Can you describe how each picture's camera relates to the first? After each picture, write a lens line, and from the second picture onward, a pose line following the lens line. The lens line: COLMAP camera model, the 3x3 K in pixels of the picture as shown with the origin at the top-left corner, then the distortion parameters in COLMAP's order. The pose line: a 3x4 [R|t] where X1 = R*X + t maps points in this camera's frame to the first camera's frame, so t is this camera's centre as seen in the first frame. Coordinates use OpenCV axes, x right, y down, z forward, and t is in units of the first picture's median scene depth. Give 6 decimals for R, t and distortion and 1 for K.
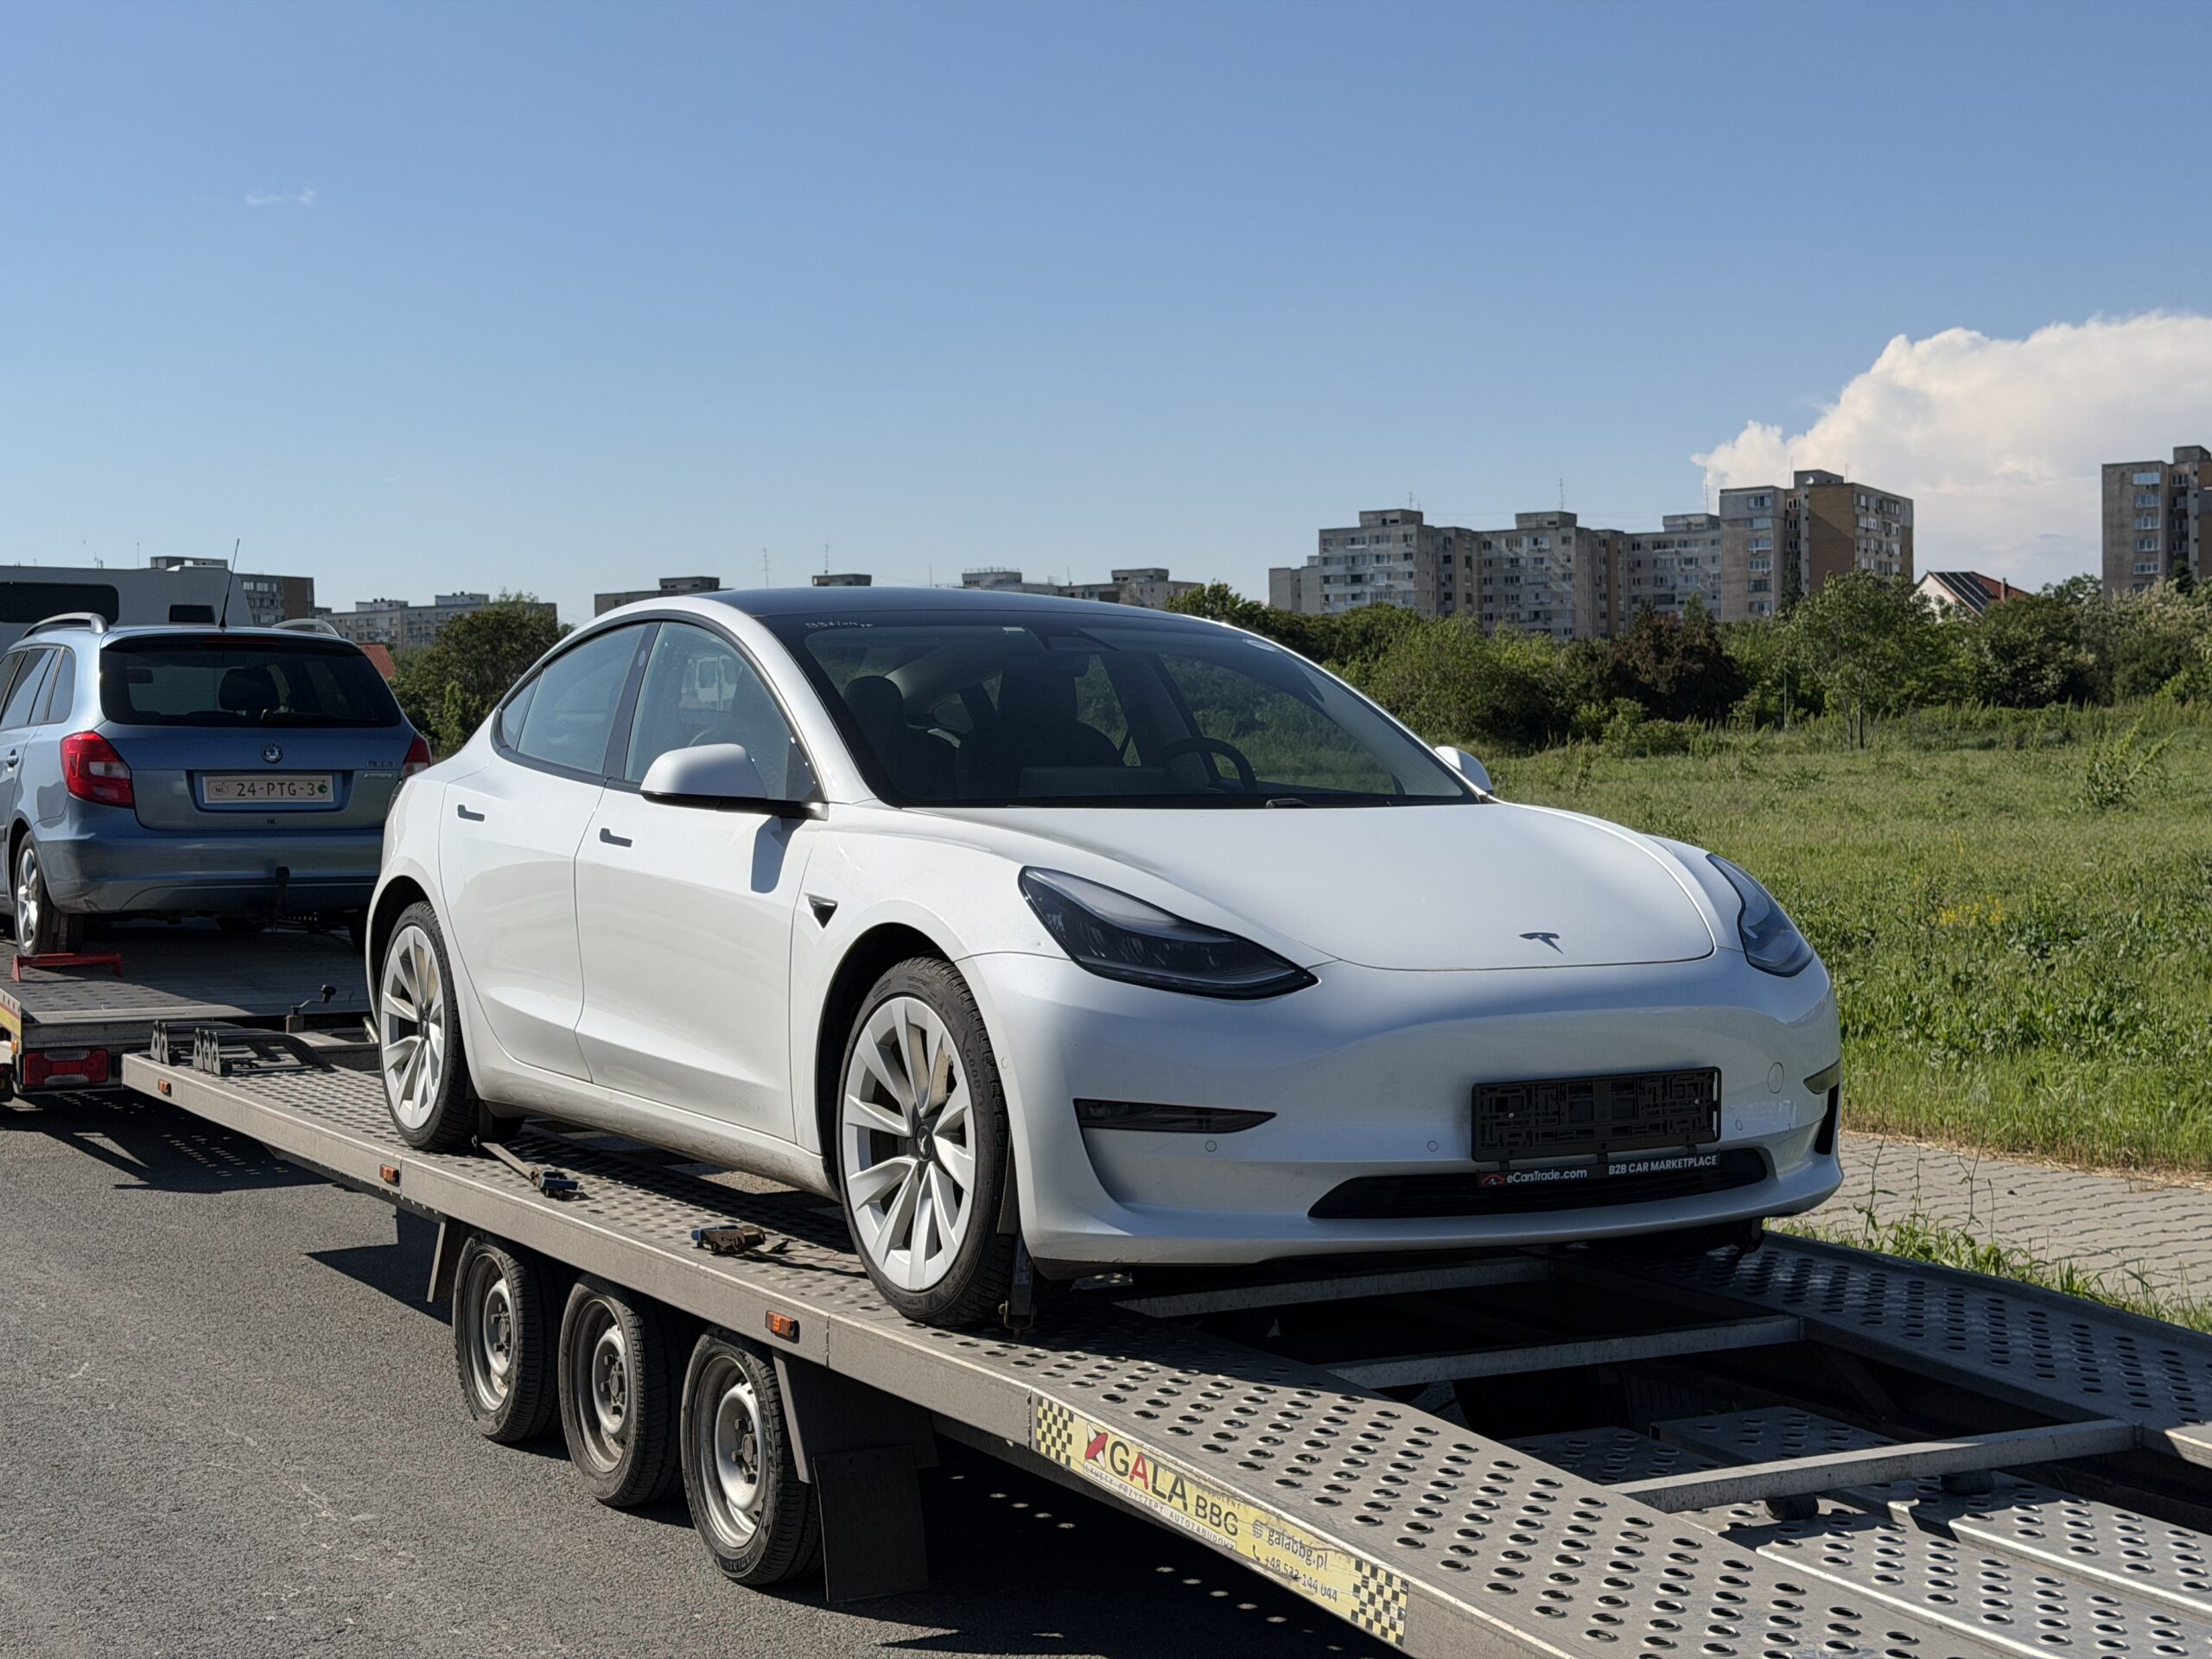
lens RADIAL K [[3134.6, 0, 1106.0], [0, 3134.6, 829.5], [0, 0, 1]] dist [0.014203, 0.017969]
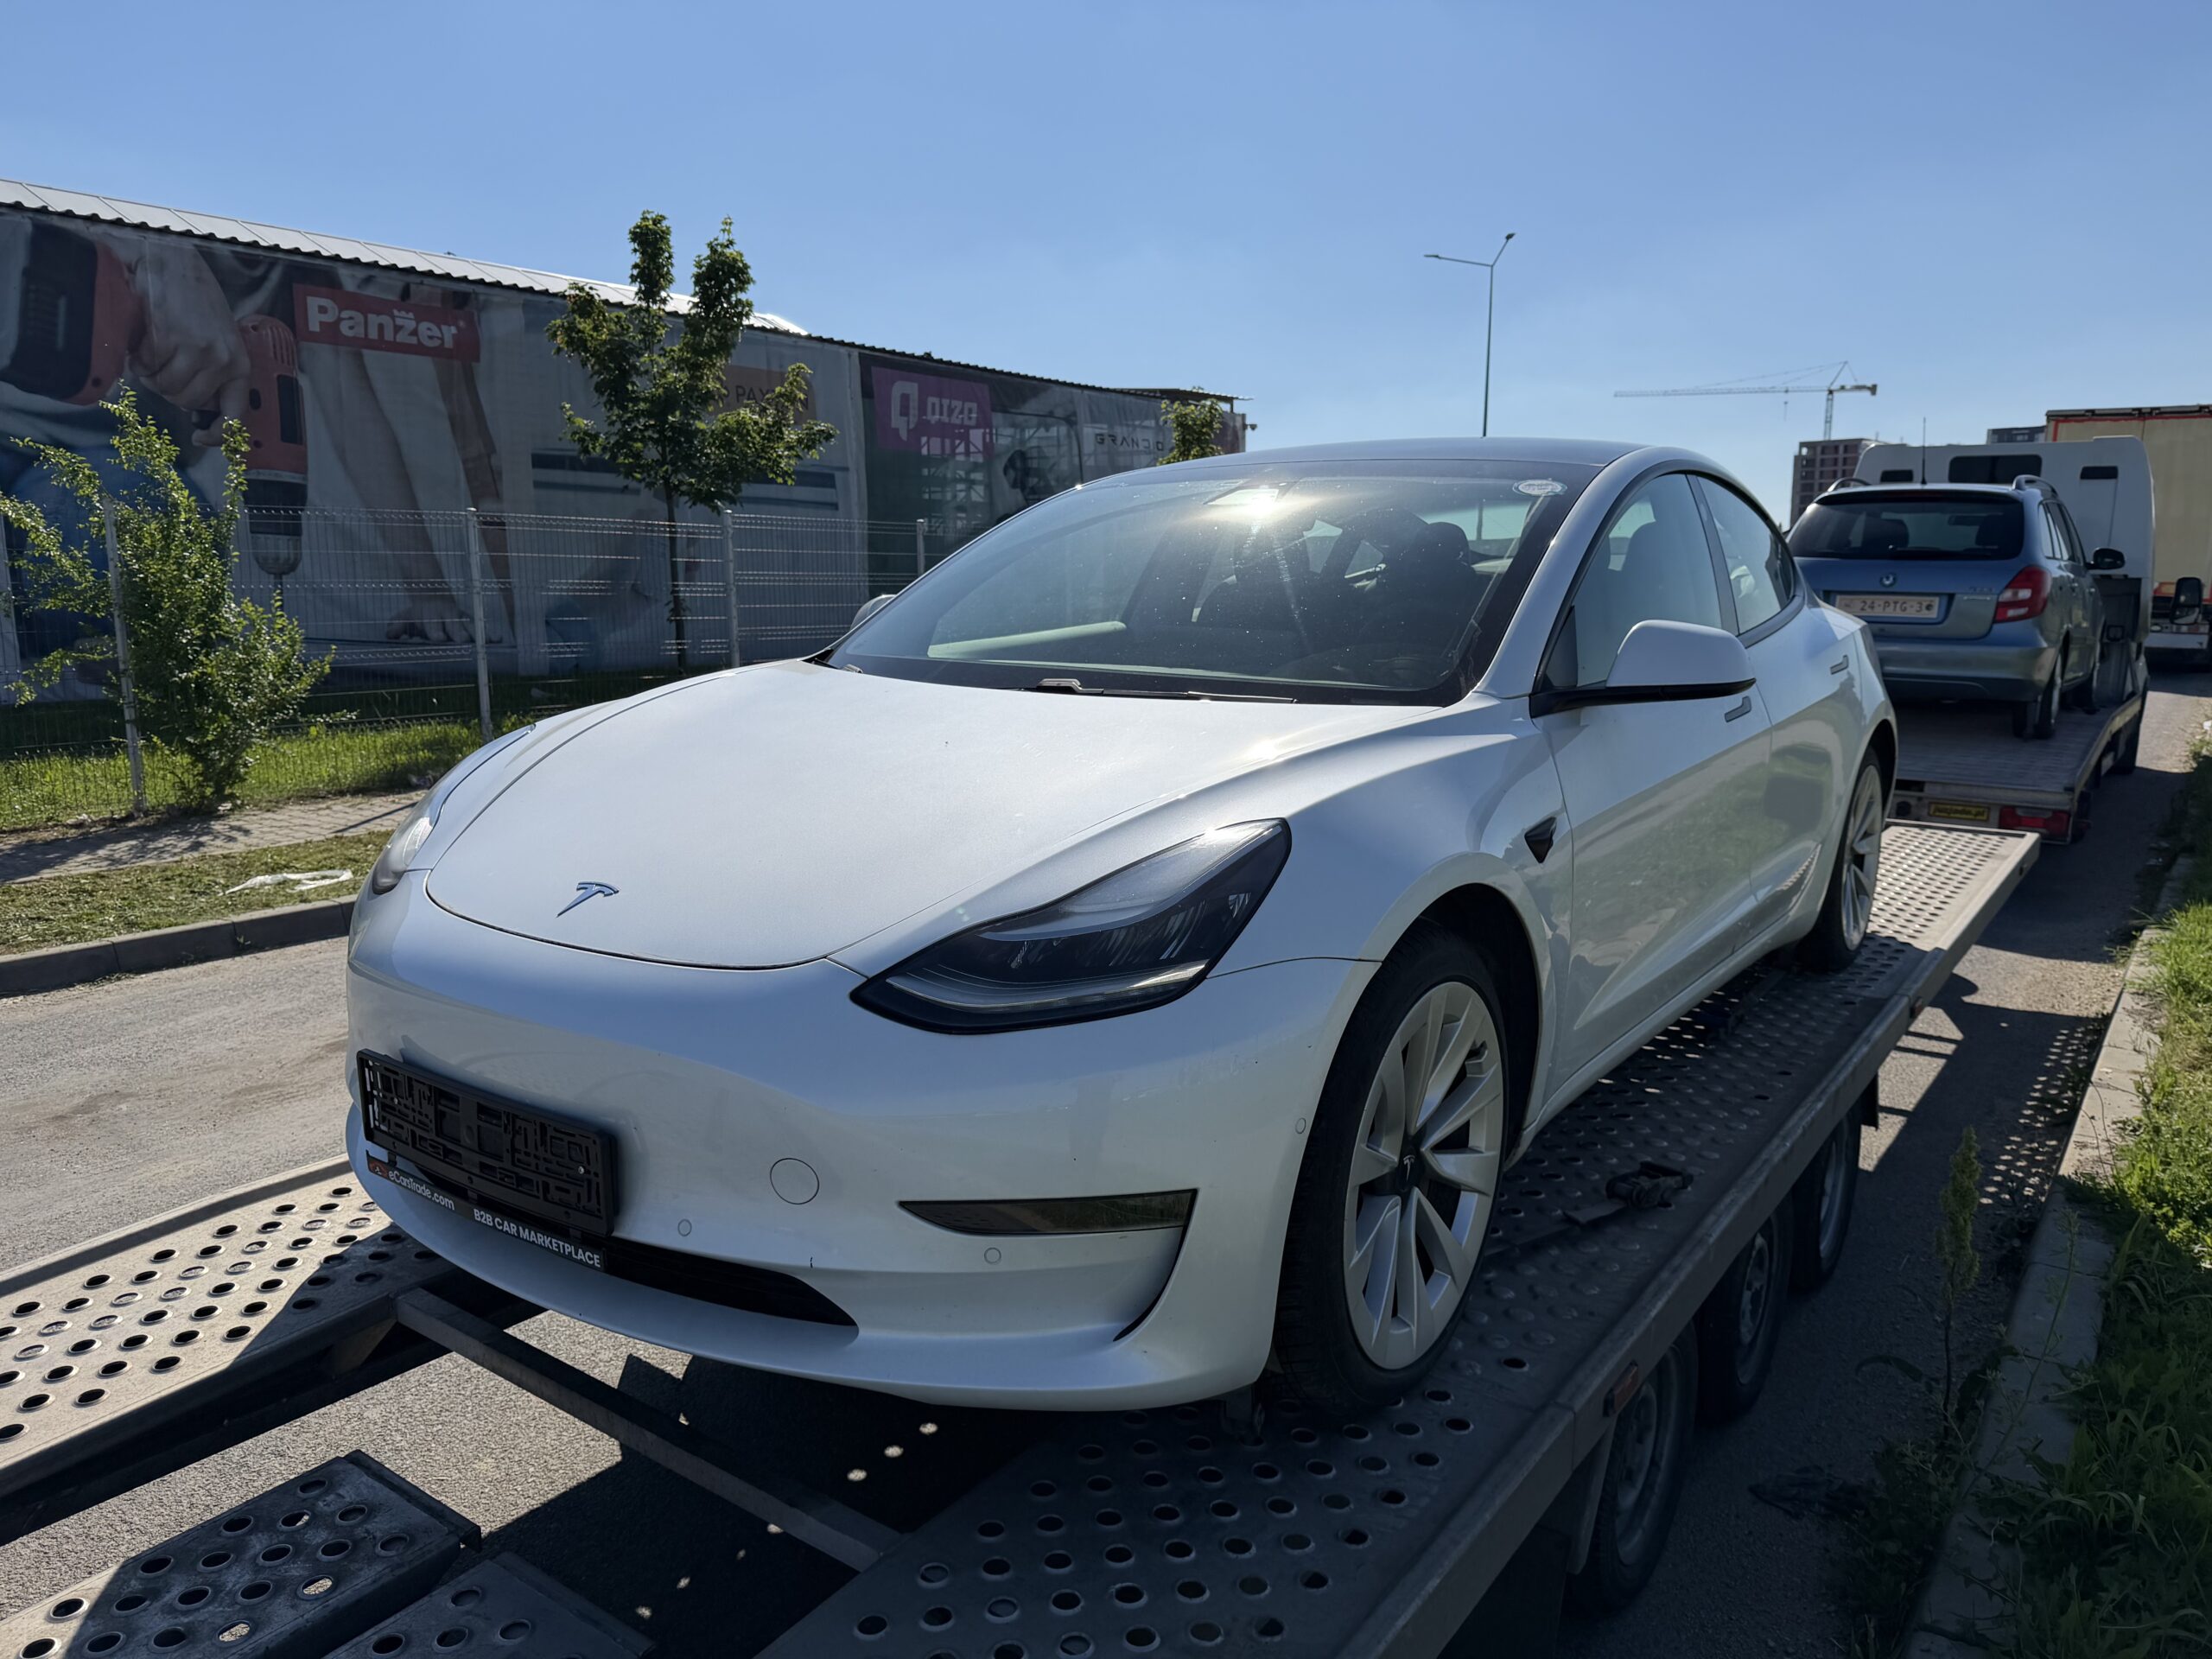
lens RADIAL K [[1572.3, 0, 1106.0], [0, 1572.3, 829.5], [0, 0, 1]] dist [0.007464, 0.000983]
pose [[0.402112, 0.162483, -0.901058, 0.461190], [-0.029101, 0.985898, 0.164795, -0.040834], [0.915128, -0.040045, 0.401170, 0.838096]]
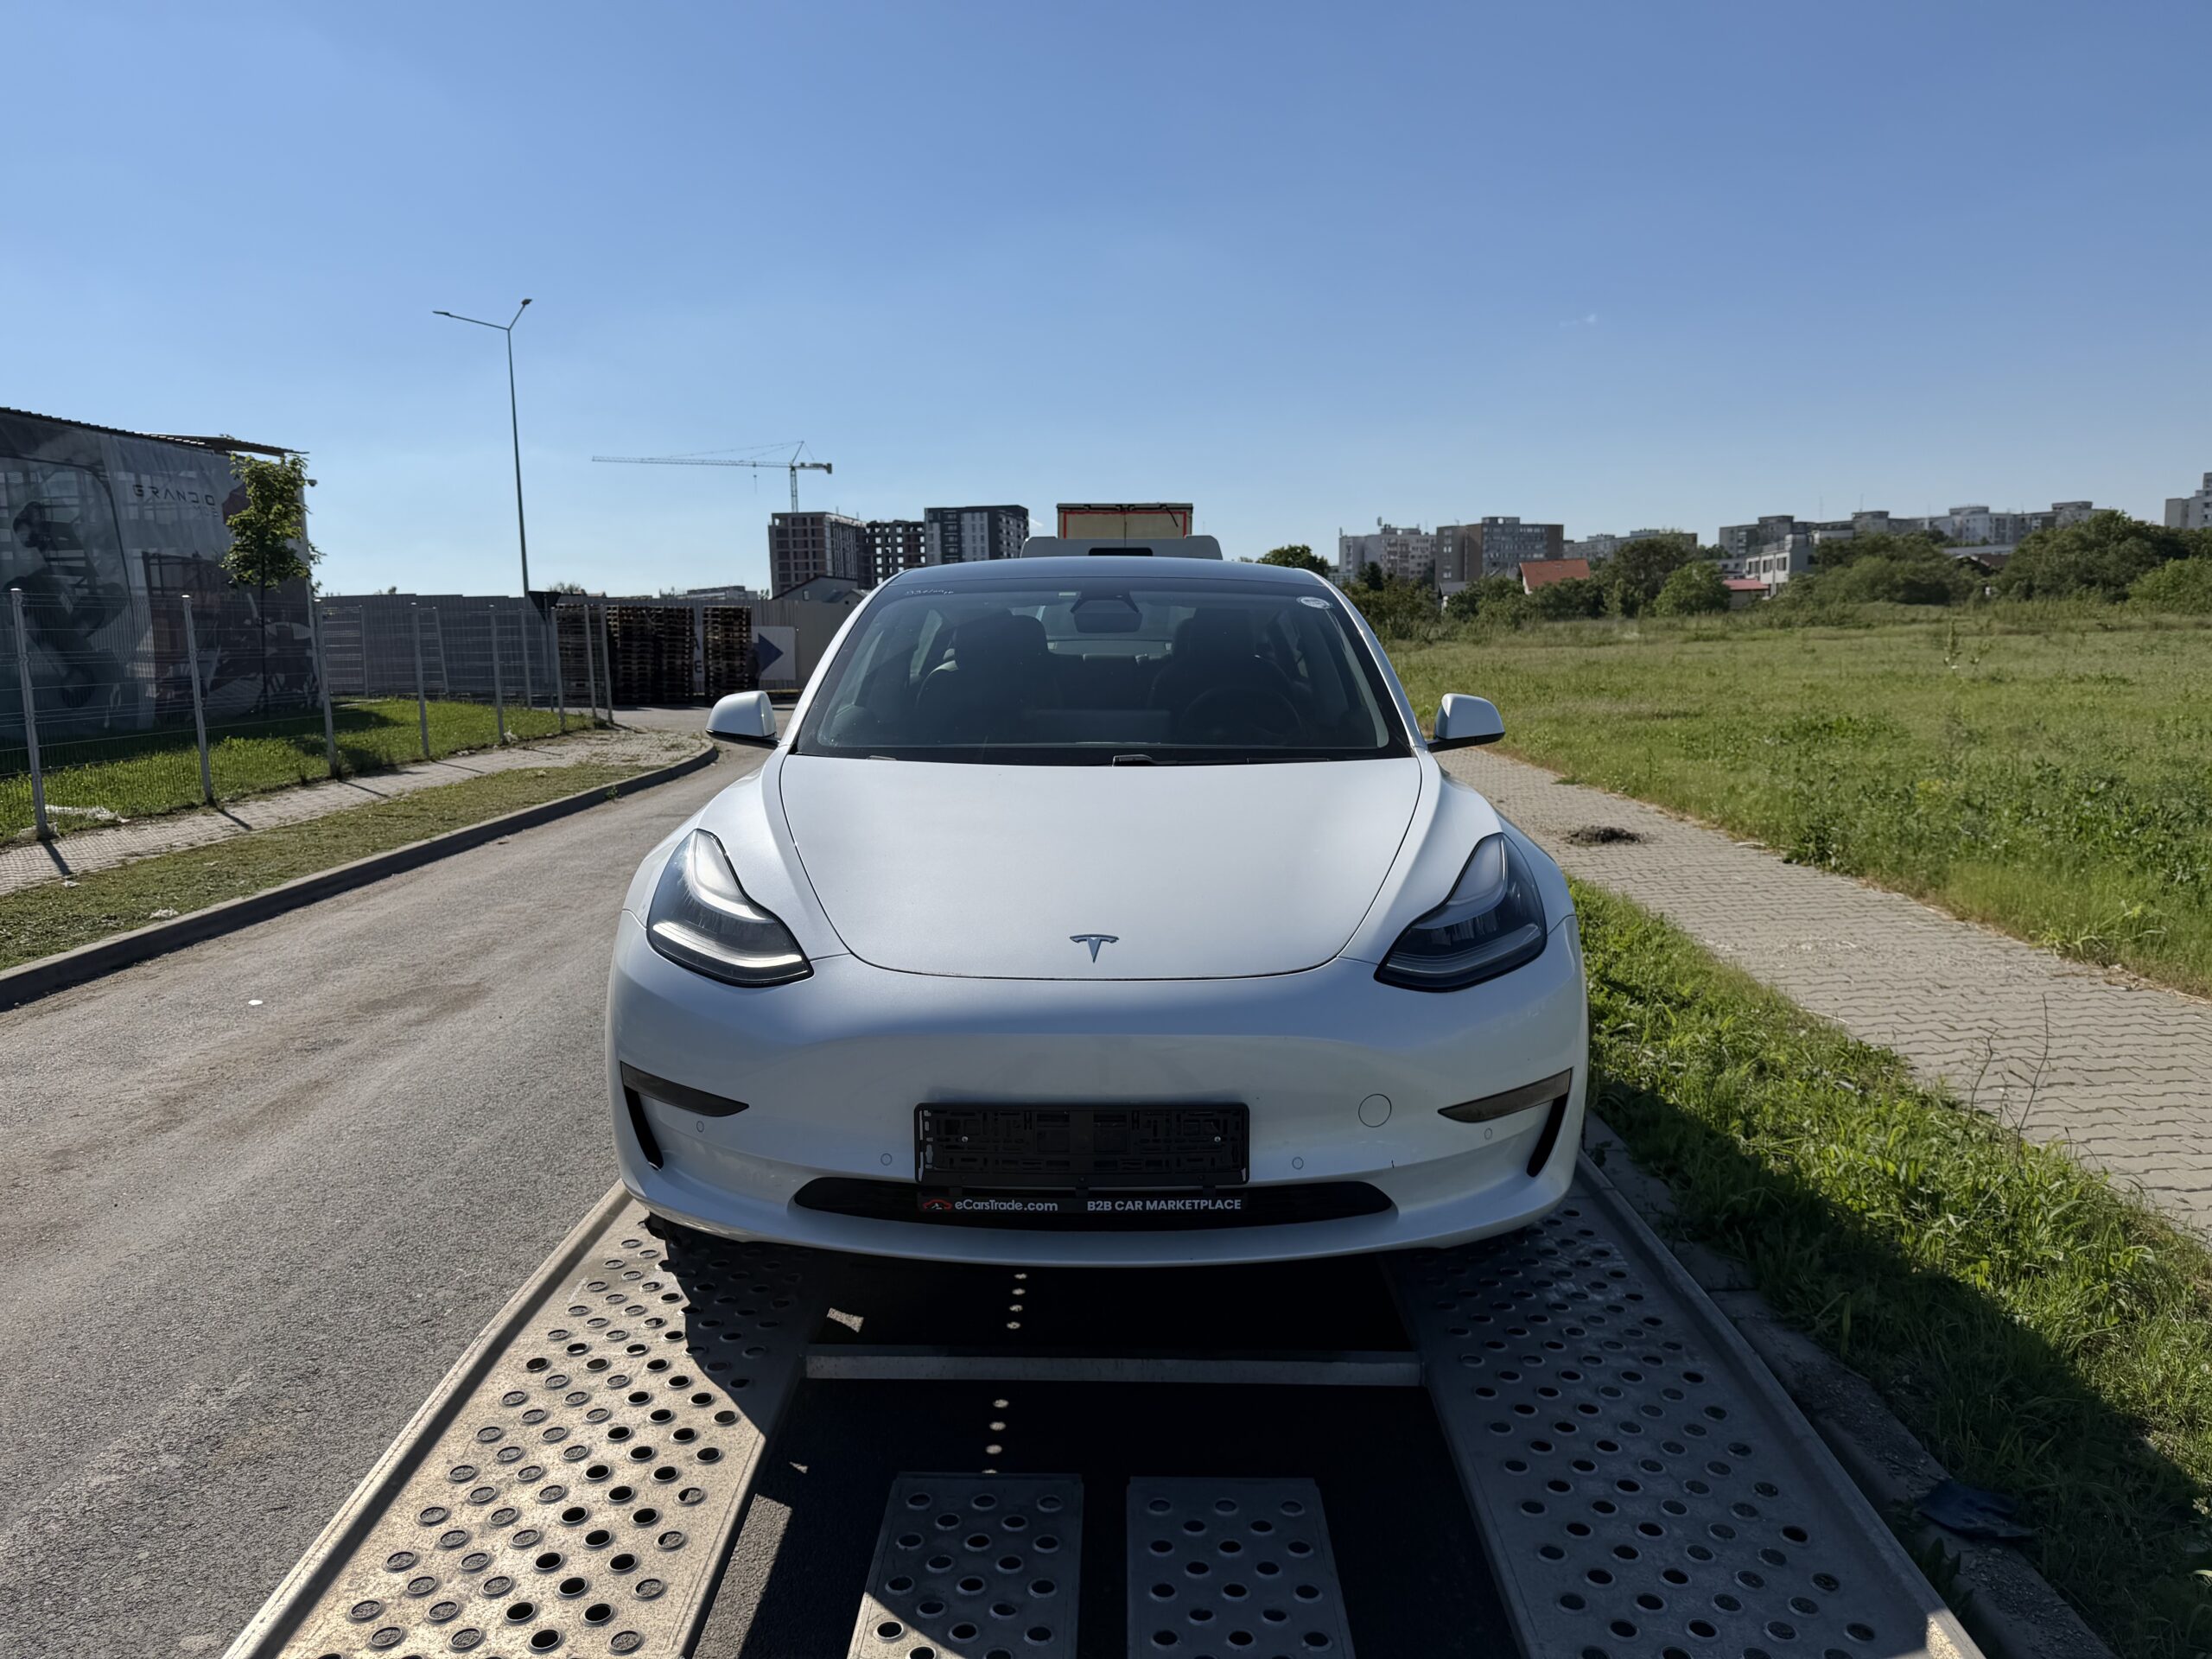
lens RADIAL K [[1544.9, 0, 1104.6], [0, 1544.9, 789.1], [0, 0, 1]] dist [0.120624, -0.160862]
pose [[0.858854, 0.057358, -0.508999, 0.334101], [-0.012676, 0.995786, 0.090825, -0.049101], [0.512064, -0.071553, 0.855962, 0.517976]]
